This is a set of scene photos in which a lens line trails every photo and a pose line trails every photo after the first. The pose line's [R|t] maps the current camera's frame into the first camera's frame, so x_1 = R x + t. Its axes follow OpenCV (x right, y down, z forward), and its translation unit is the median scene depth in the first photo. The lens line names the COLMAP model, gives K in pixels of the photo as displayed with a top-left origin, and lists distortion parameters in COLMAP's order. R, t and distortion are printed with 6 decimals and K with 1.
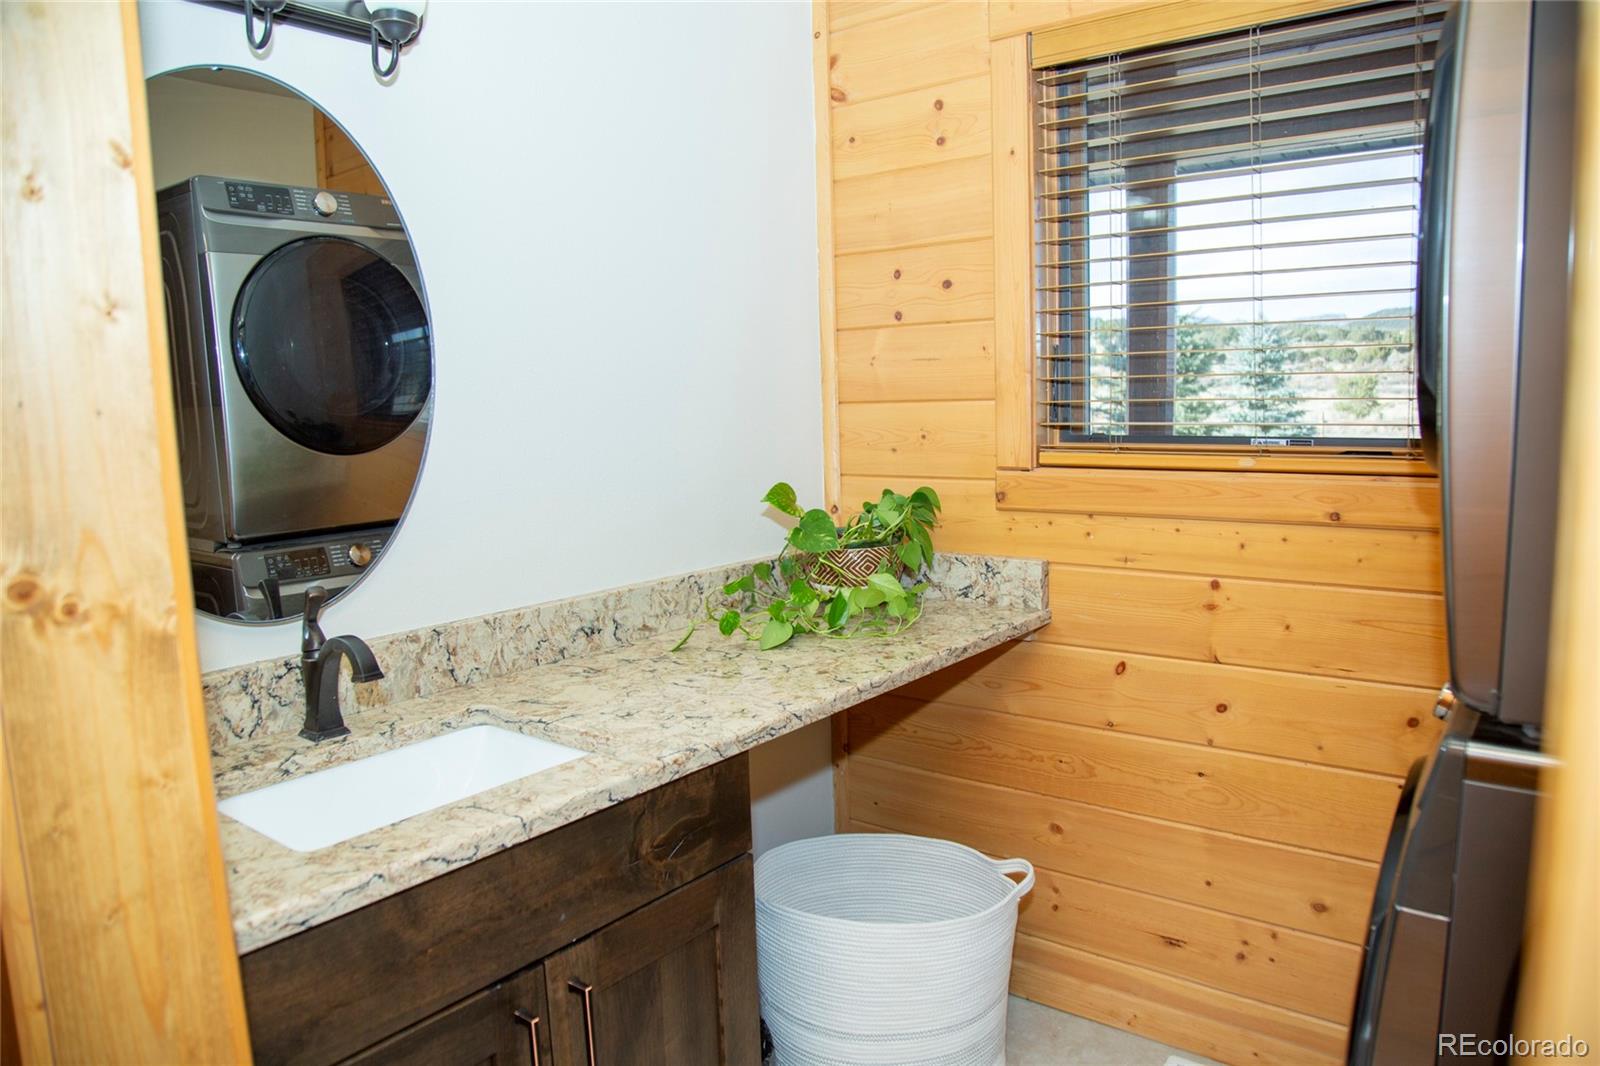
lens RADIAL K [[1083.9, 0, 827.0], [0, 1083.9, 552.8], [0, 0, 1]] dist [-0.126747, 0.065698]
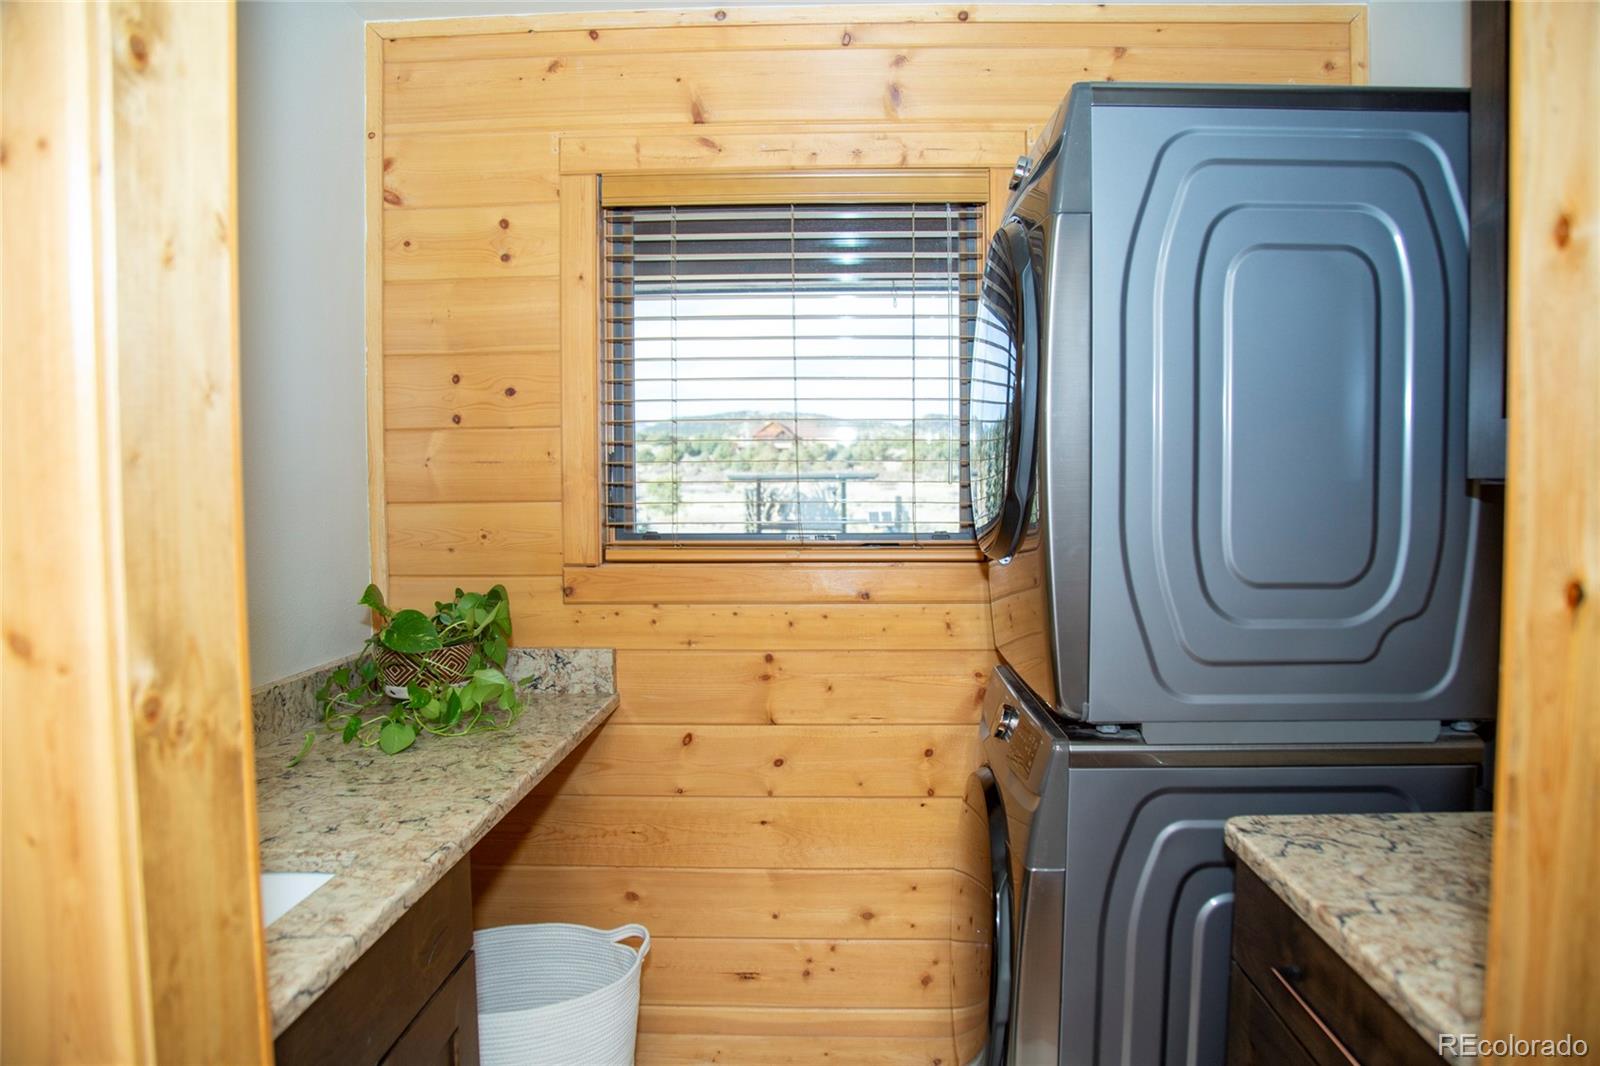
lens RADIAL K [[1083.9, 0, 827.0], [0, 1083.9, 552.8], [0, 0, 1]] dist [-0.126747, 0.065698]
pose [[0.807965, -0.013094, 0.589085, -0.275113], [0.067108, 0.995293, -0.069919, 0.001796], [-0.585397, 0.096025, 0.805040, -0.014652]]
